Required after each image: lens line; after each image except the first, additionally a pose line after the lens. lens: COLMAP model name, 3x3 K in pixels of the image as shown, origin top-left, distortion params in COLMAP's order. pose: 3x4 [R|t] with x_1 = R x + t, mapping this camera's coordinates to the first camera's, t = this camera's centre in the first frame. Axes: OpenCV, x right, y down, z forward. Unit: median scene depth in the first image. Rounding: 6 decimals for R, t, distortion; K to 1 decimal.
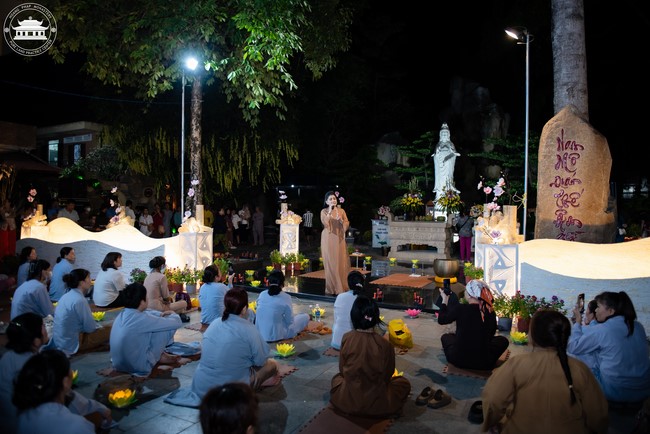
lens RADIAL K [[450.1, 0, 327.6], [0, 450.1, 217.4], [0, 0, 1]] dist [-0.051364, 0.001067]
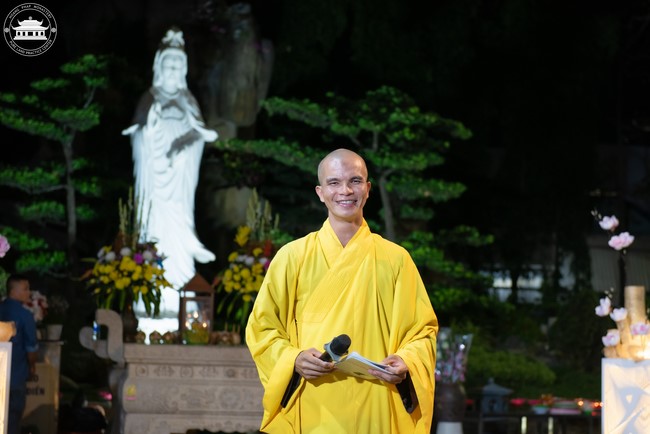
lens RADIAL K [[1309.9, 0, 348.0], [0, 1309.9, 216.4], [0, 0, 1]] dist [0.085177, -0.028224]
pose [[0.831408, 0.069271, 0.551327, -0.150888], [-0.010569, 0.993991, -0.108951, 0.014714], [-0.555561, 0.084756, 0.827145, 0.250451]]
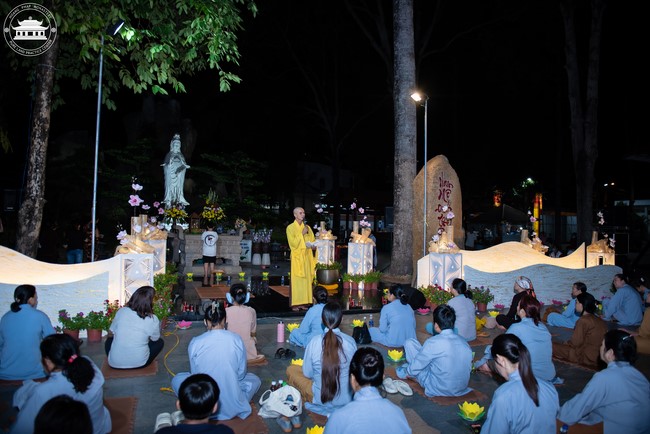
lens RADIAL K [[454.5, 0, 325.0], [0, 454.5, 217.0], [0, 0, 1]] dist [-0.048205, -0.002411]
pose [[0.654292, 0.023856, 0.755866, -0.330278], [-0.006409, 0.999641, -0.026002, -0.004745], [-0.756215, 0.012168, 0.654210, 0.130152]]
